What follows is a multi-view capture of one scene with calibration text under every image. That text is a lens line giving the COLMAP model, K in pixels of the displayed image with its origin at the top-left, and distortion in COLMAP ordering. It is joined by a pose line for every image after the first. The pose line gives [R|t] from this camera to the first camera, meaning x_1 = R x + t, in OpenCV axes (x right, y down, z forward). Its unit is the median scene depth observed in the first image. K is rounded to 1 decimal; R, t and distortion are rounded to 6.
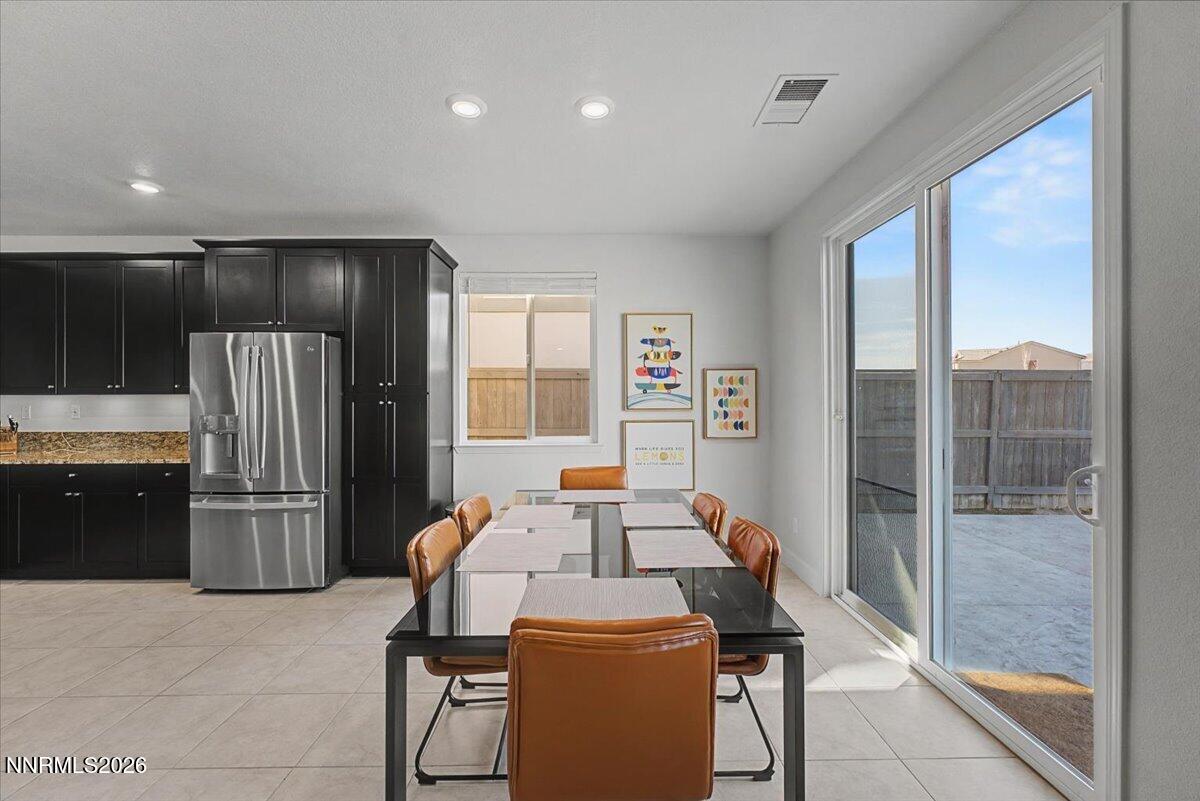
lens RADIAL K [[486.5, 0, 606.4], [0, 486.5, 396.5], [0, 0, 1]] dist [-0.005221, 0.000952]
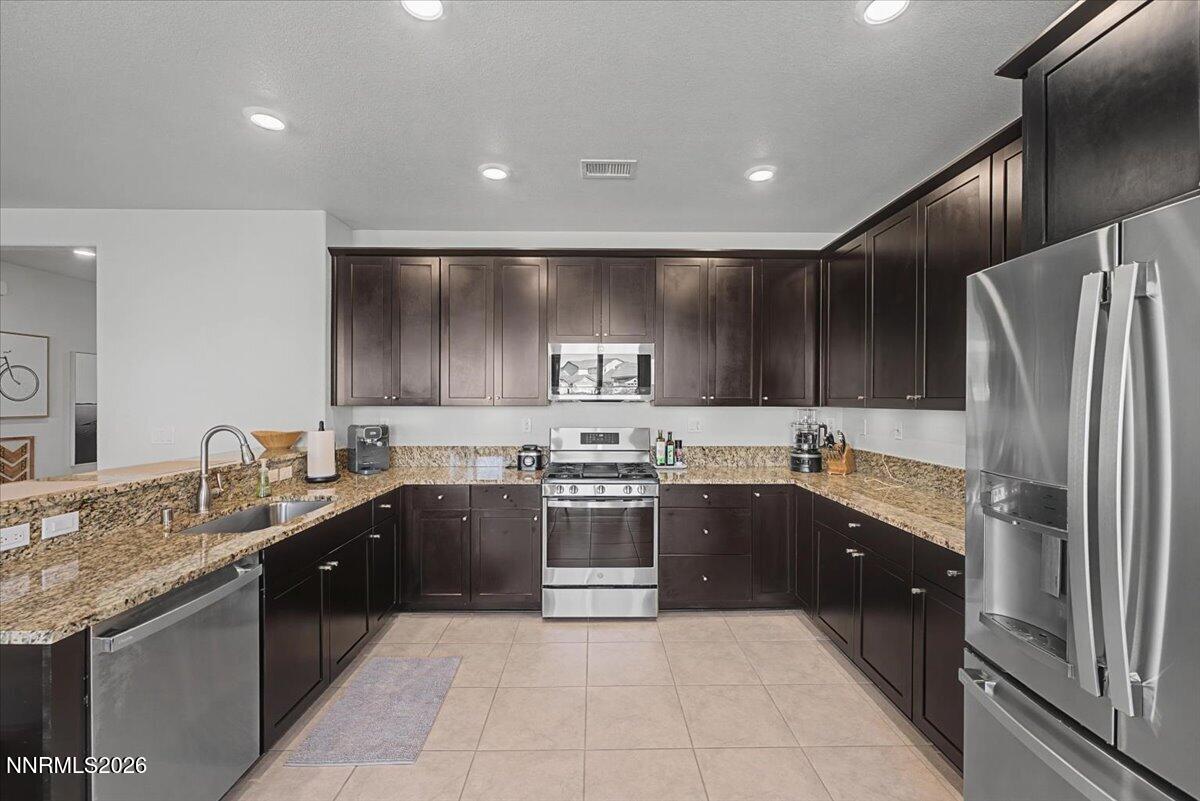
lens RADIAL K [[486.5, 0, 602.1], [0, 486.5, 401.1], [0, 0, 1]] dist [-0.005221, 0.000952]
pose [[-0.002399, 0.005926, -0.999980, -0.339529], [-0.003744, 0.999975, 0.005935, -0.016723], [0.999990, 0.003758, -0.002377, 0.540950]]
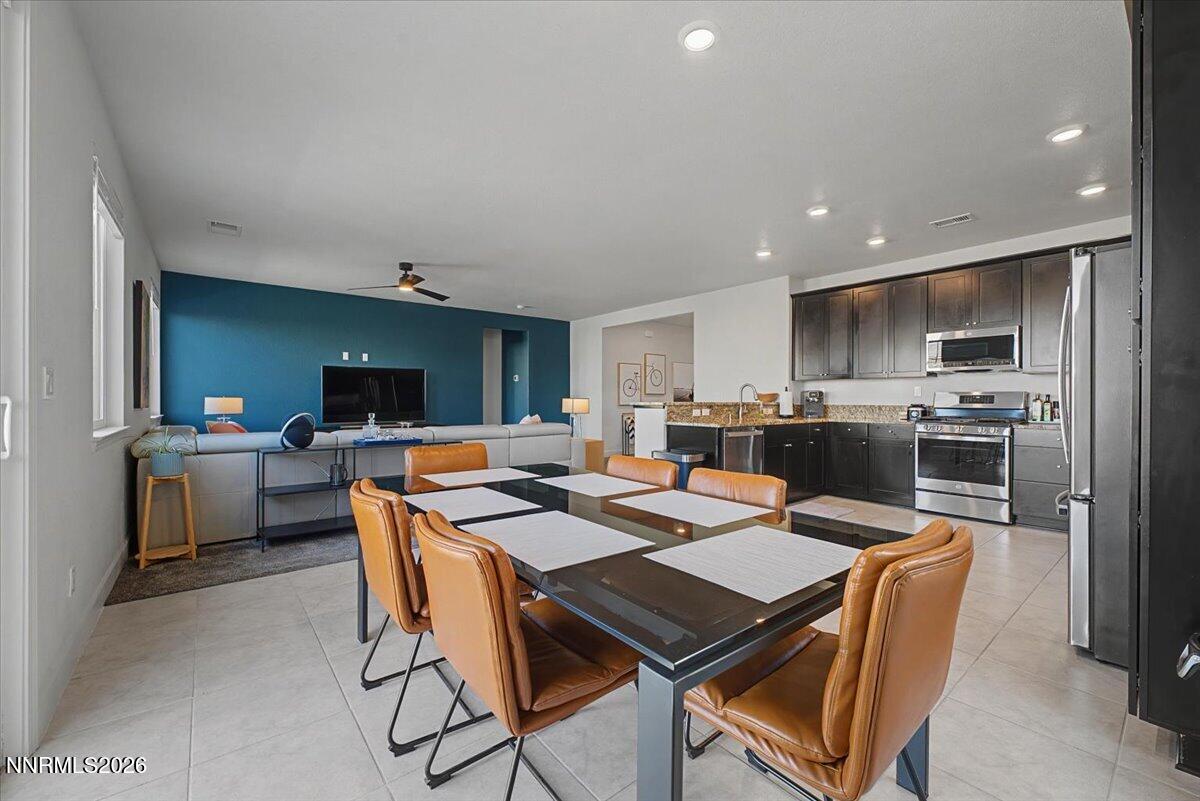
lens RADIAL K [[486.5, 0, 603.1], [0, 486.5, 400.7], [0, 0, 1]] dist [-0.005221, 0.000952]
pose [[-0.782751, 0.001419, -0.622333, 0.239443], [-0.001920, 0.999987, 0.004695, 0.056225], [0.622332, 0.004871, -0.782739, 0.899228]]
